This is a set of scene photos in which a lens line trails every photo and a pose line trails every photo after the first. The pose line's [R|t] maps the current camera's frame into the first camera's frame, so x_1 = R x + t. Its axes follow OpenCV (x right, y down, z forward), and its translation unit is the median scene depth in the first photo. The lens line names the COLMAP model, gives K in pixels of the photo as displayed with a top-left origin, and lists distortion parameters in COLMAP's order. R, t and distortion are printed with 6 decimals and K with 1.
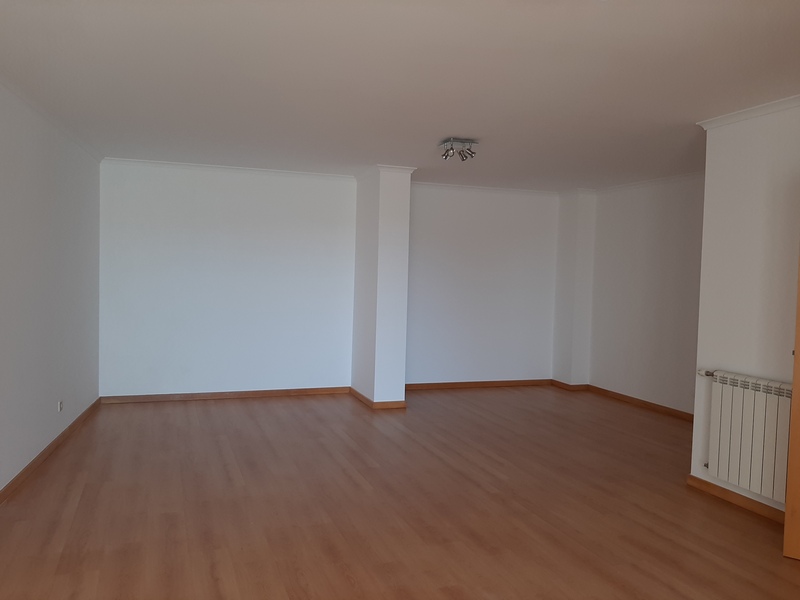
lens RADIAL K [[651.6, 0, 390.5], [0, 651.6, 305.2], [0, 0, 1]] dist [0.025450, -0.073873]
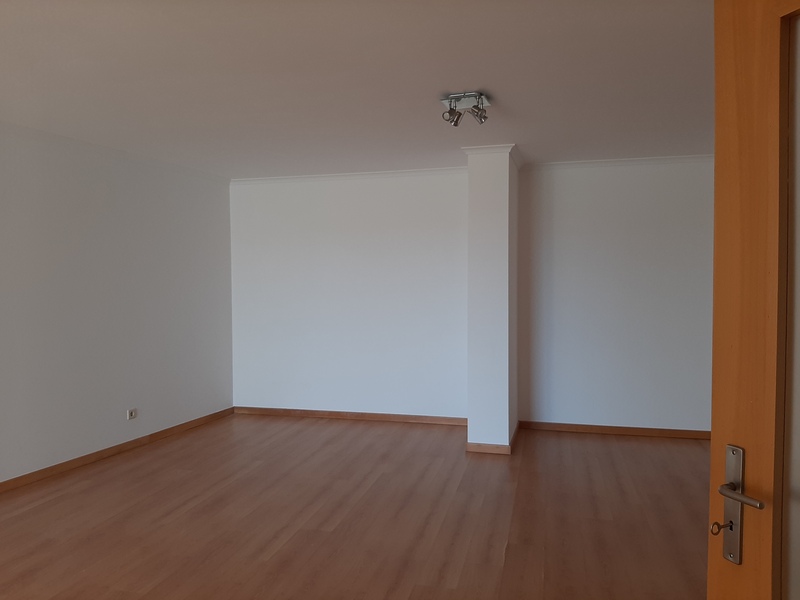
lens RADIAL K [[651.6, 0, 390.5], [0, 651.6, 305.2], [0, 0, 1]] dist [0.025450, -0.073873]
pose [[0.798902, -0.003772, -0.601449, 0.396683], [0.002113, 0.999992, -0.003465, -0.019285], [0.601457, 0.001498, 0.798904, 0.309376]]
